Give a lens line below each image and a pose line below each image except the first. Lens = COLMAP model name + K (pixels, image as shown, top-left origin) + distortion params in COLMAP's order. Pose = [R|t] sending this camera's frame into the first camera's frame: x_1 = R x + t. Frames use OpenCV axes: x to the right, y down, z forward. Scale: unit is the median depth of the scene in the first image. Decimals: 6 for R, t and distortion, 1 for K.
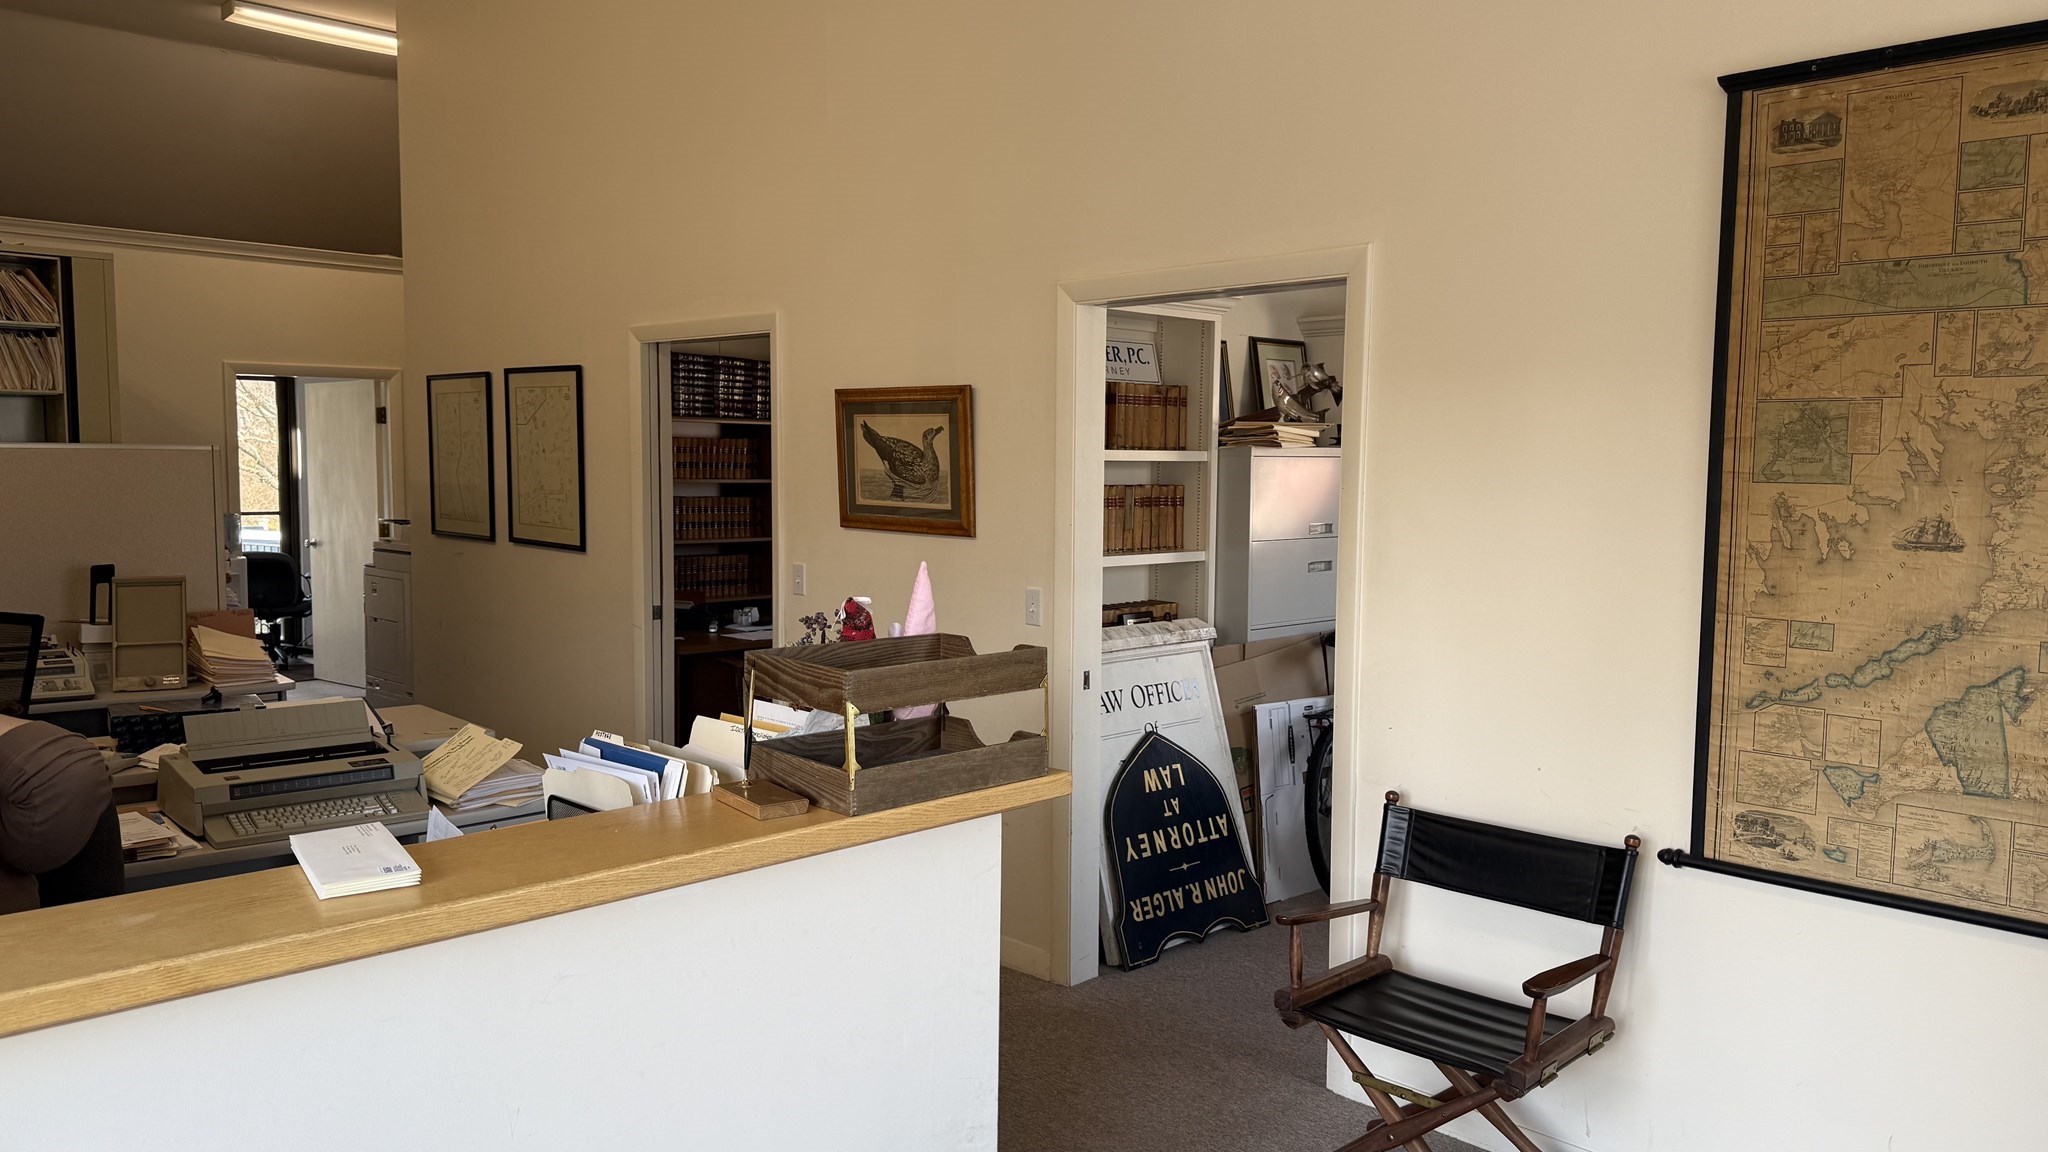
lens RADIAL K [[1498.2, 0, 1066.4], [0, 1498.2, 592.0], [0, 0, 1]] dist [0.152548, -0.244544]
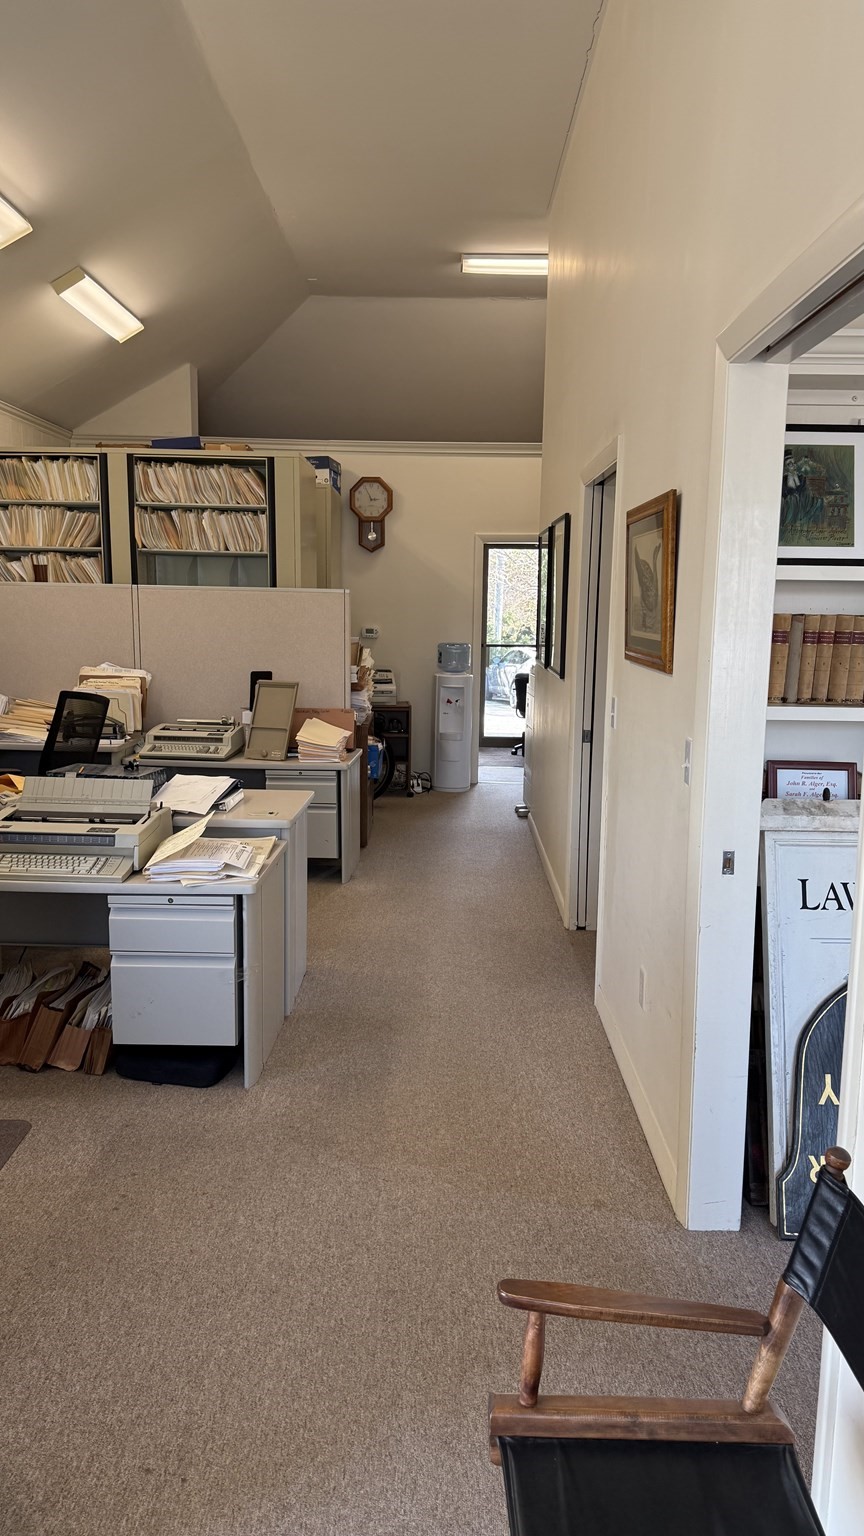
lens RADIAL K [[1109.8, 0, 432.0], [0, 1109.8, 768.0], [0, 0, 1]] dist [0.148366, -0.181657]
pose [[0.697363, 0.106547, -0.708754, 0.245678], [-0.075433, 0.994307, 0.075253, -0.018041], [0.712737, 0.000985, 0.701431, 0.367016]]
